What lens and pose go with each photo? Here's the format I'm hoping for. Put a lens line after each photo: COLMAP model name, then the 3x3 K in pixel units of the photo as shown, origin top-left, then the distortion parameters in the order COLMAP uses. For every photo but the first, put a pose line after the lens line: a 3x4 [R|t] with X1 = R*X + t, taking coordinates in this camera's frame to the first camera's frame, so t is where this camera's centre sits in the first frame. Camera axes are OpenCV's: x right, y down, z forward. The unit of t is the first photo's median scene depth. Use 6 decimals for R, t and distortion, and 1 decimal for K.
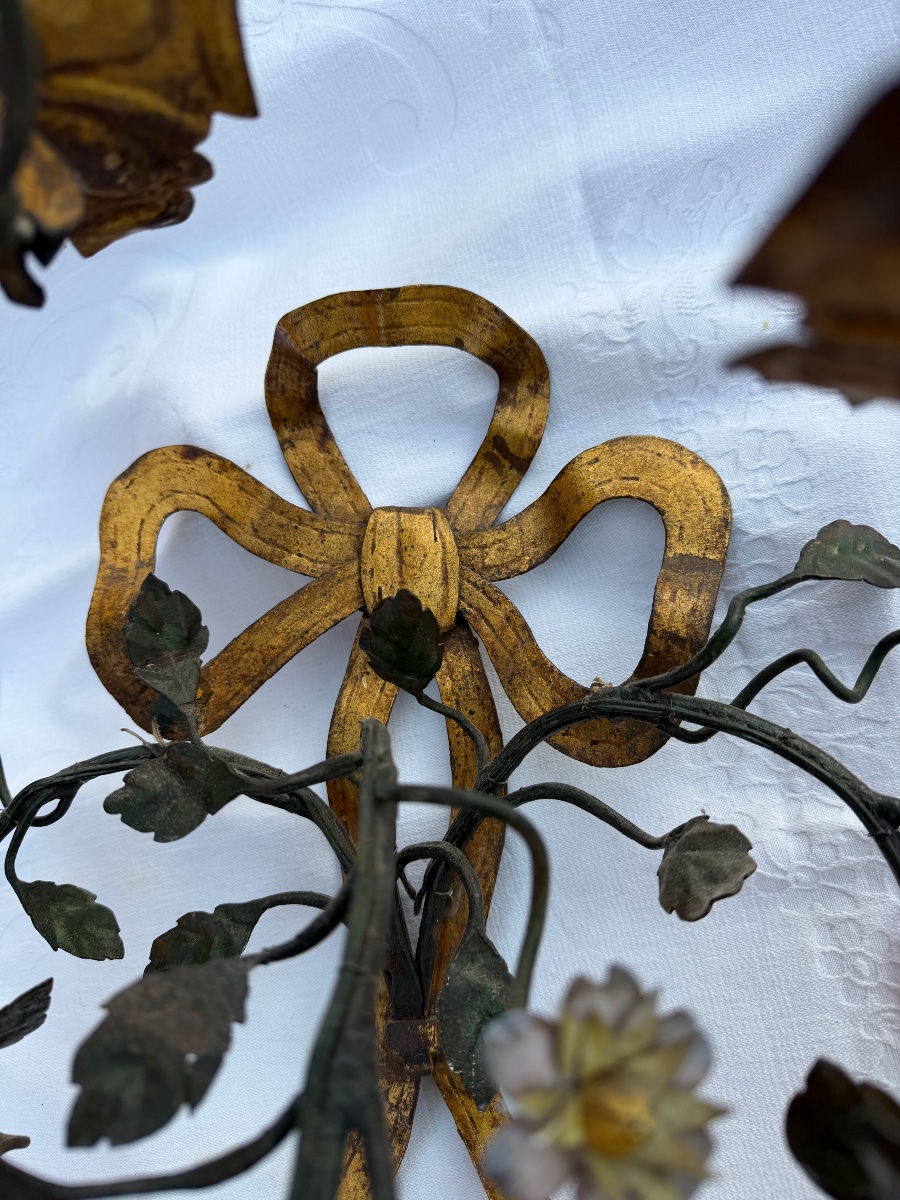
lens RADIAL K [[867.8, 0, 450.0], [0, 867.8, 600.0], [0, 0, 1]] dist [0.064868, -0.193585]
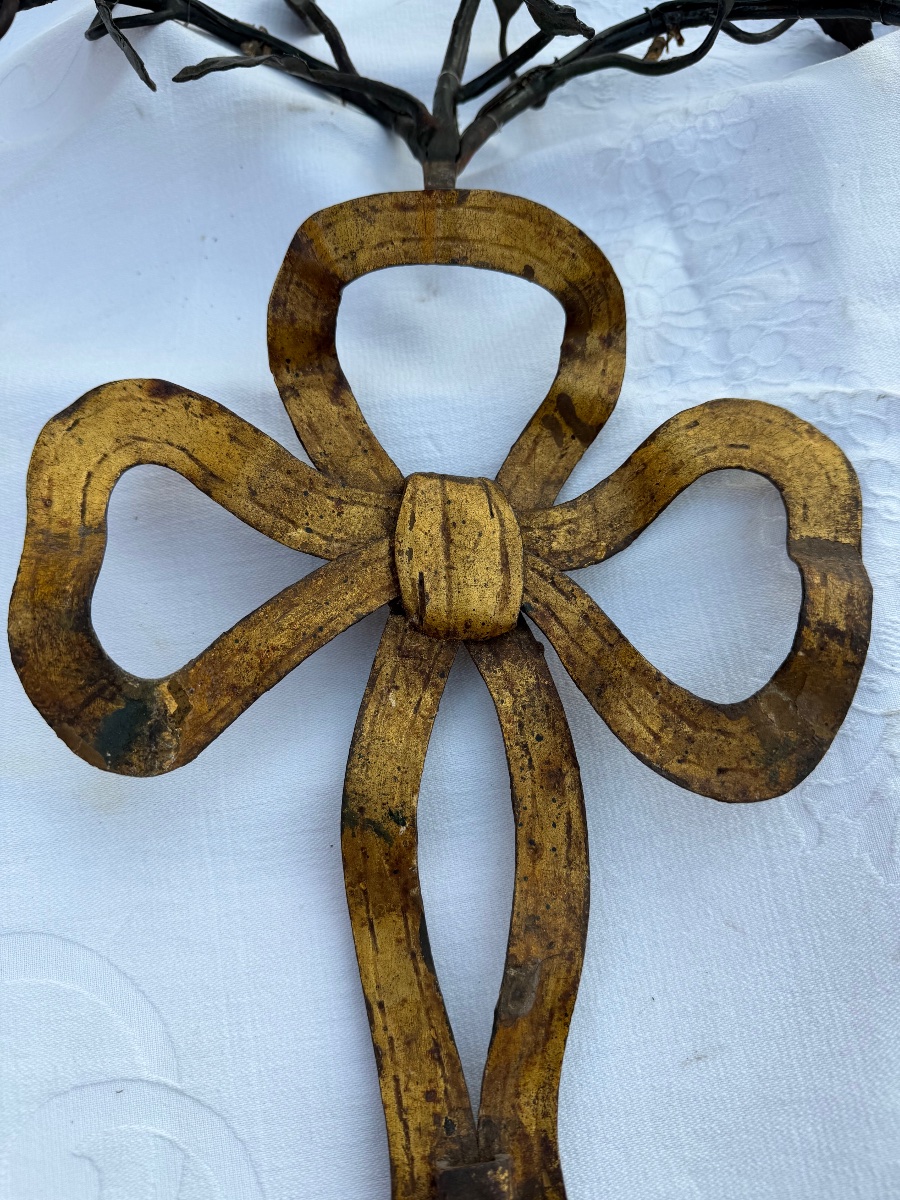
lens RADIAL K [[867.8, 0, 450.0], [0, 867.8, 600.0], [0, 0, 1]] dist [0.064868, -0.193585]
pose [[0.982163, 0.033748, 0.184979, -0.195711], [-0.015015, 0.994697, -0.101749, 0.086651], [-0.187432, 0.097156, 0.977461, 0.251119]]
